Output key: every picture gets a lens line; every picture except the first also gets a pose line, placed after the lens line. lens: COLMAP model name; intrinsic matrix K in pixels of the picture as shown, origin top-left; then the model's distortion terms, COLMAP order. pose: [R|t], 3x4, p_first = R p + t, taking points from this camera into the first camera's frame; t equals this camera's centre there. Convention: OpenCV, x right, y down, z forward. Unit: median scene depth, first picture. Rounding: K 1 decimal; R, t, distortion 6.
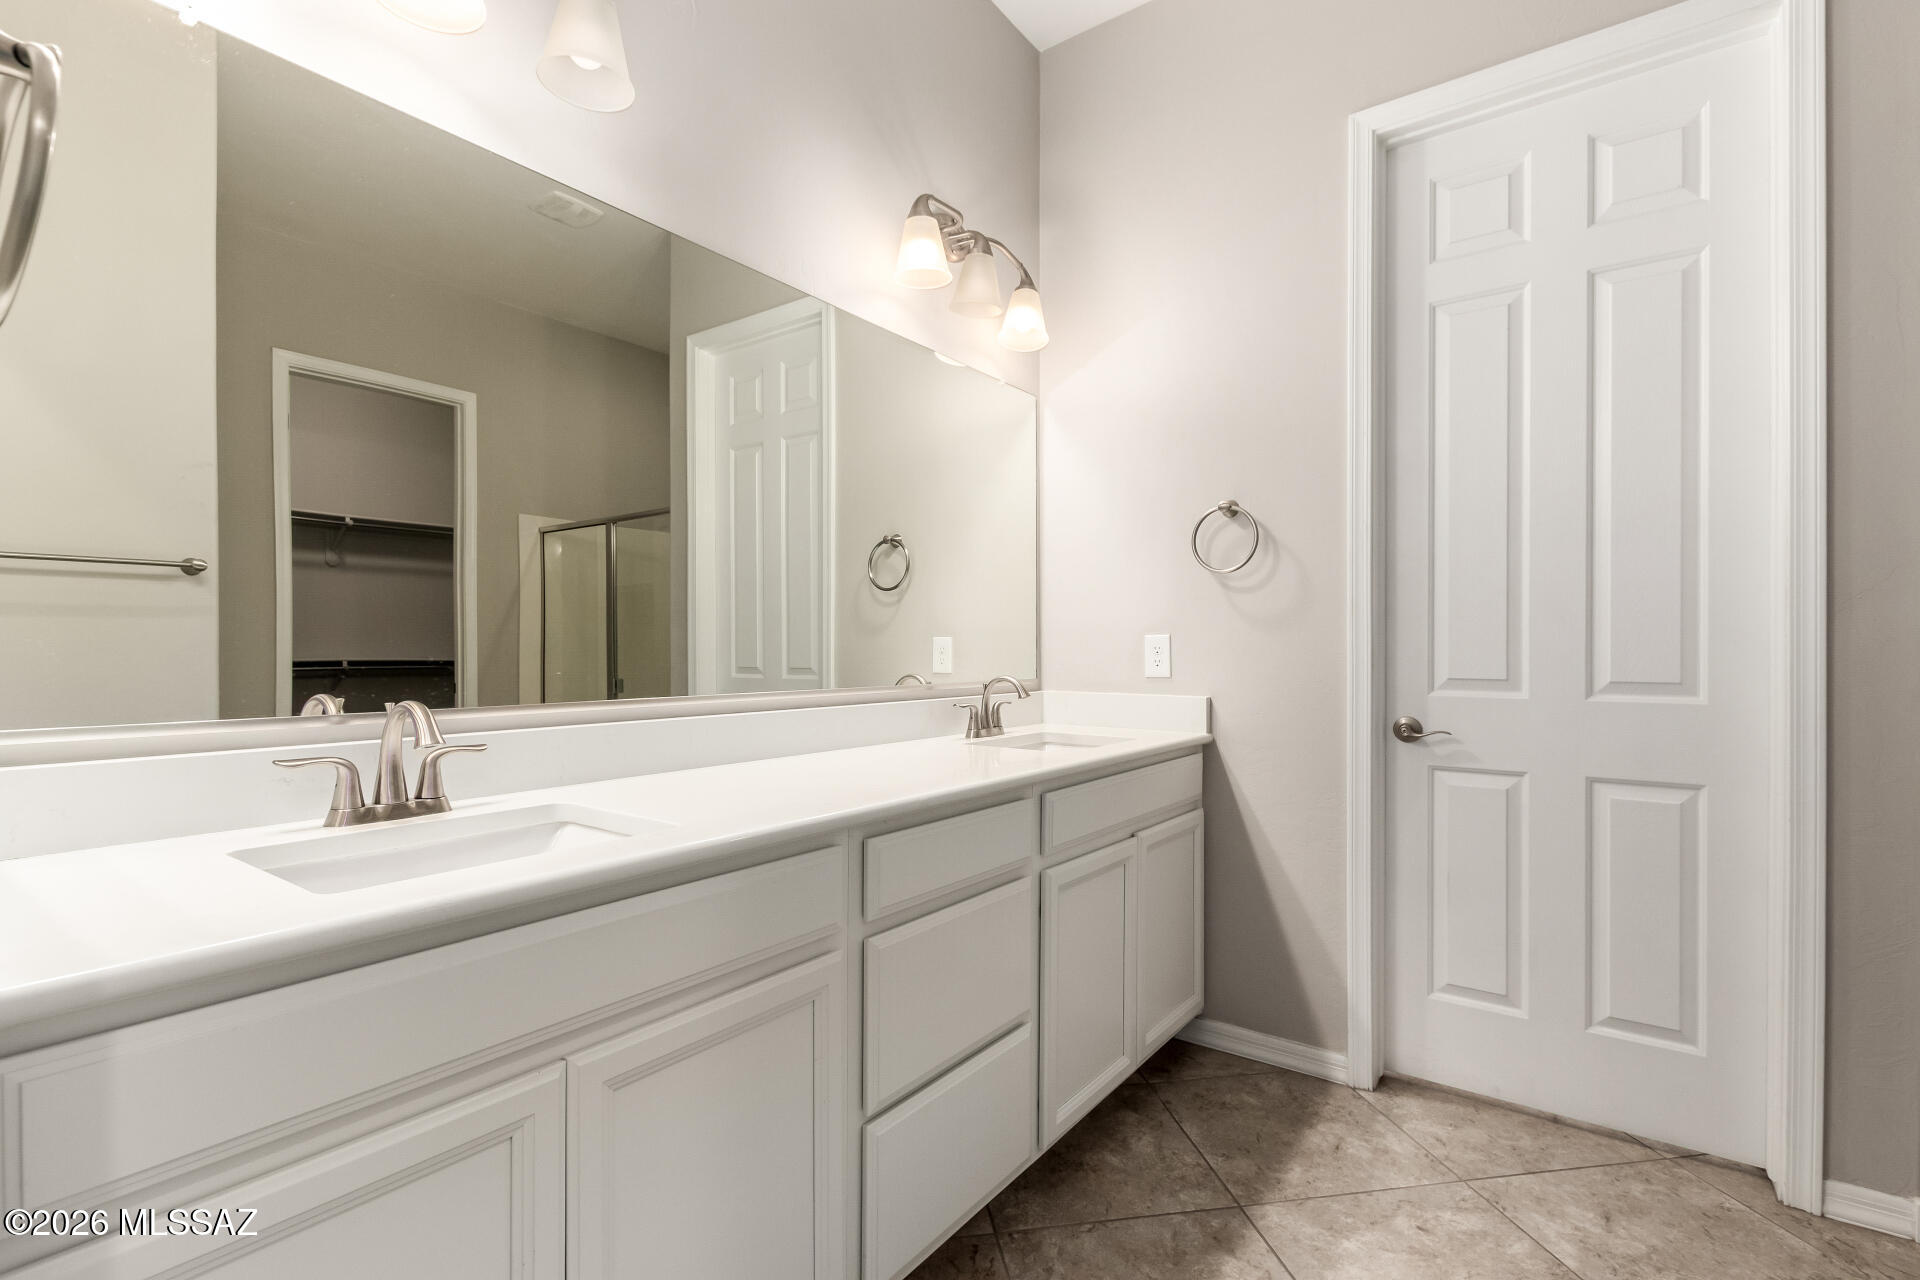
lens RADIAL K [[874.7, 0, 951.0], [0, 874.7, 644.1], [0, 0, 1]] dist [-0.002821, -0.004708]
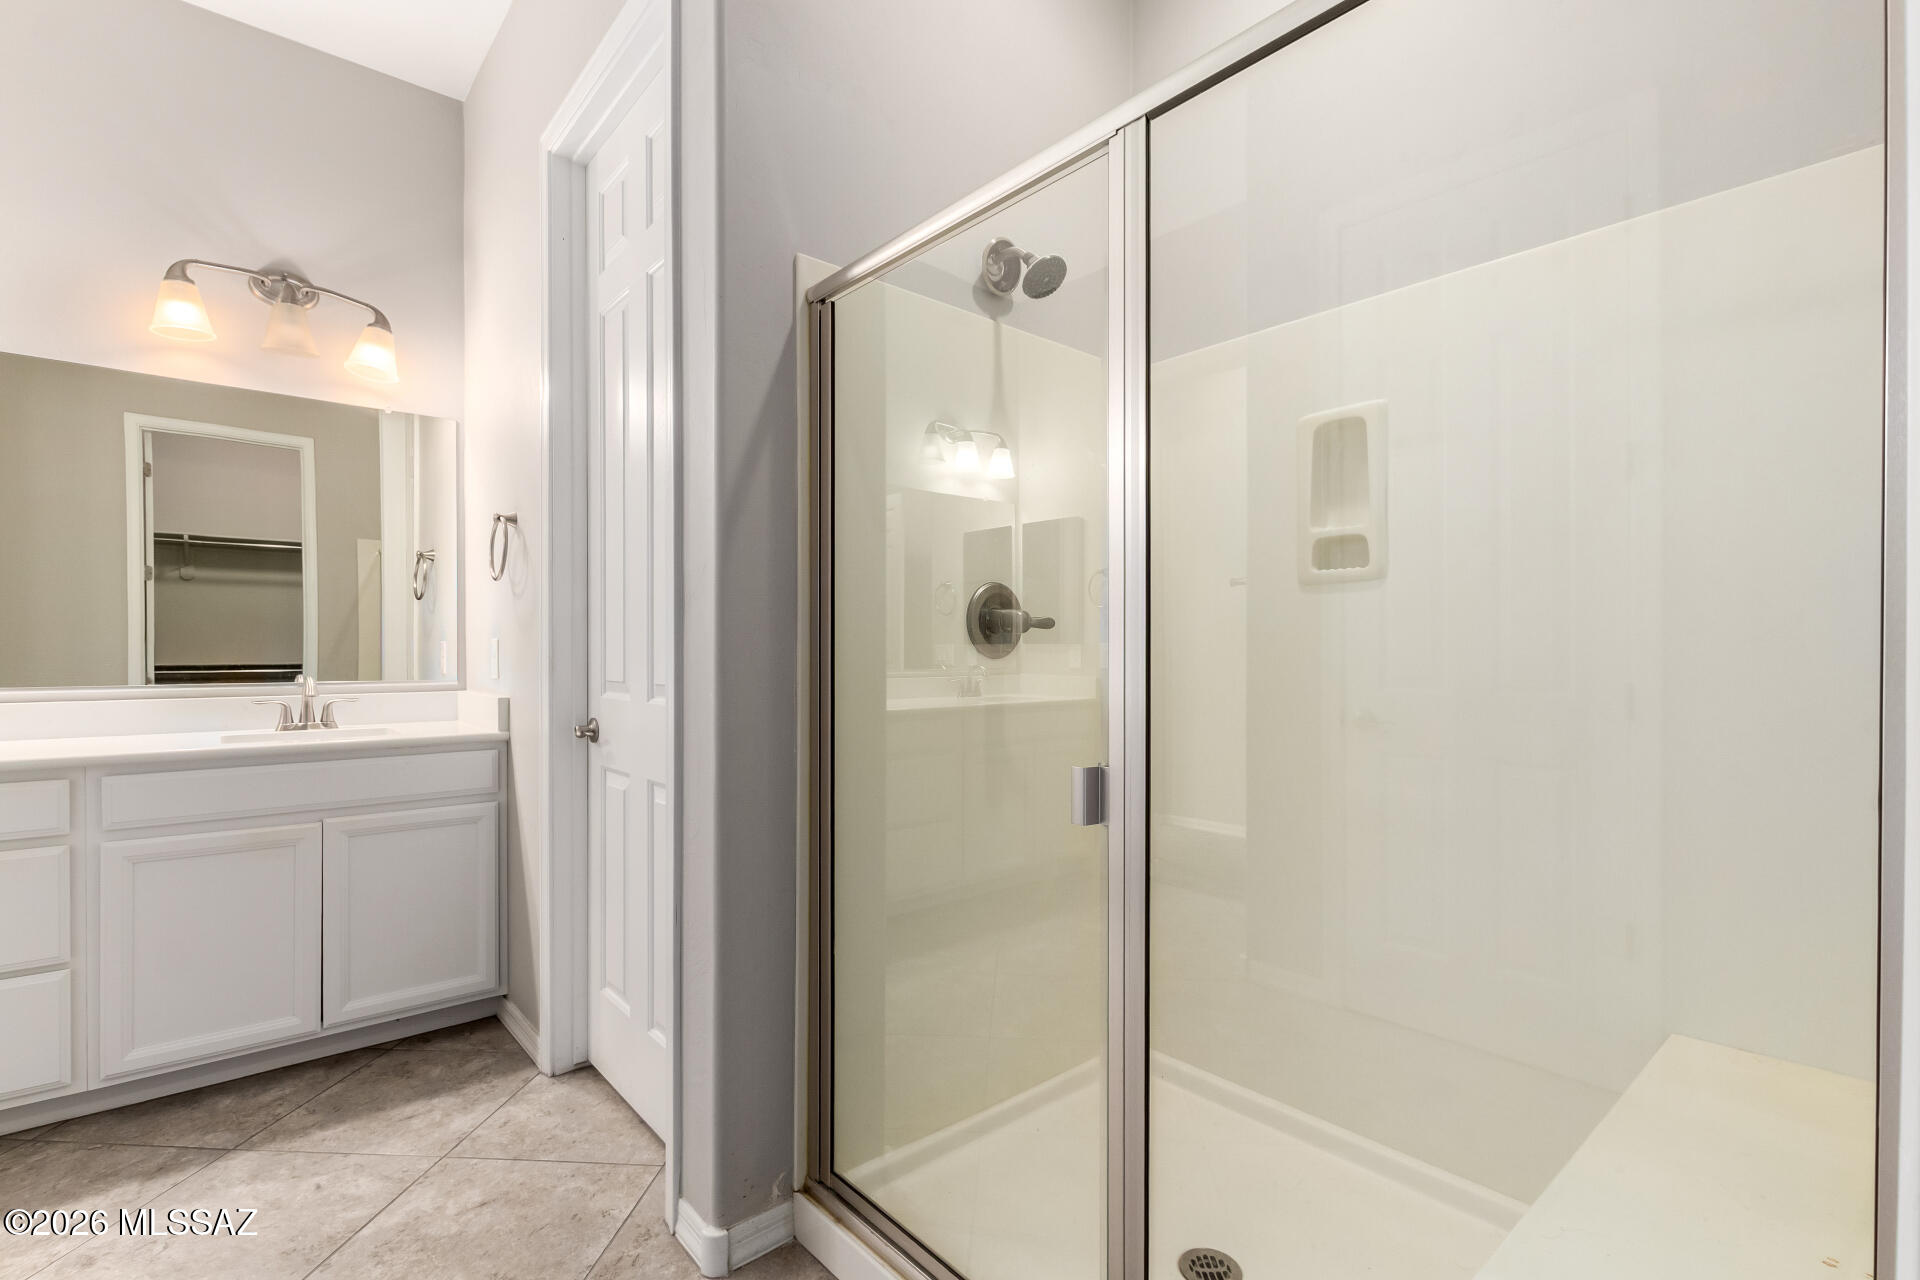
lens RADIAL K [[874.7, 0, 944.8], [0, 874.7, 640.6], [0, 0, 1]] dist [-0.002821, -0.004708]
pose [[0.980583, 0.004191, -0.196059, 1.199945], [-0.005869, 0.999951, -0.007980, -0.002955], [0.196016, 0.008976, 0.980560, 0.068921]]
